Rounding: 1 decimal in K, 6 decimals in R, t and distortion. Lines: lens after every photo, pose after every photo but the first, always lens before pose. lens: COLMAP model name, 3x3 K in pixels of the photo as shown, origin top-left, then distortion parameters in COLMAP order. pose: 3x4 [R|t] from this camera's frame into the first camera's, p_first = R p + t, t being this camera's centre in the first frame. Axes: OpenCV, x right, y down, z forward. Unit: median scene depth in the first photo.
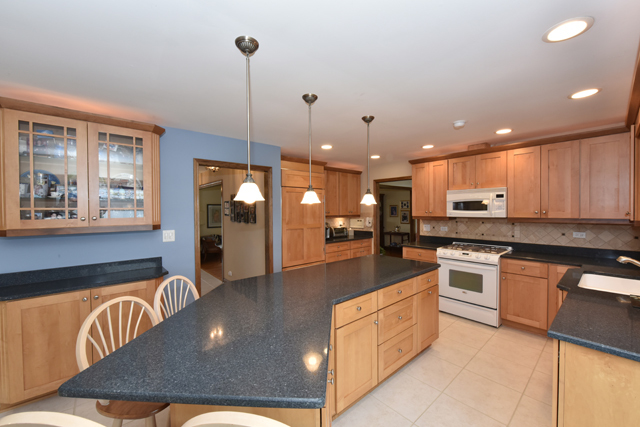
lens RADIAL K [[252.2, 0, 322.8], [0, 252.2, 213.2], [0, 0, 1]] dist [-0.008060, -0.000573]
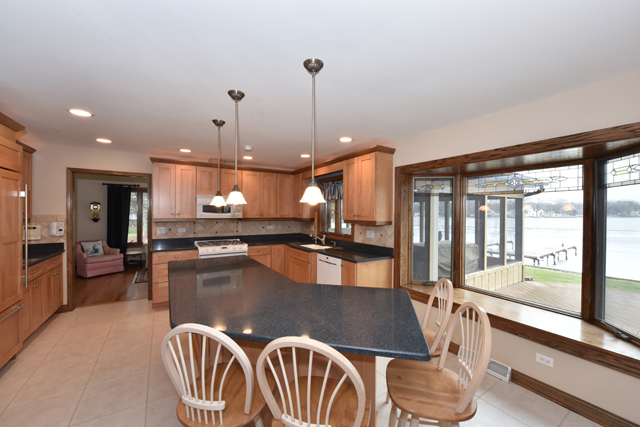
lens RADIAL K [[252.2, 0, 324.3], [0, 252.2, 212.7], [0, 0, 1]] dist [-0.008060, -0.000573]
pose [[0.158608, 0.006346, 0.987321, -0.506874], [0.007478, 0.999943, -0.007629, 0.002051], [-0.987313, 0.008593, 0.158552, 0.279114]]
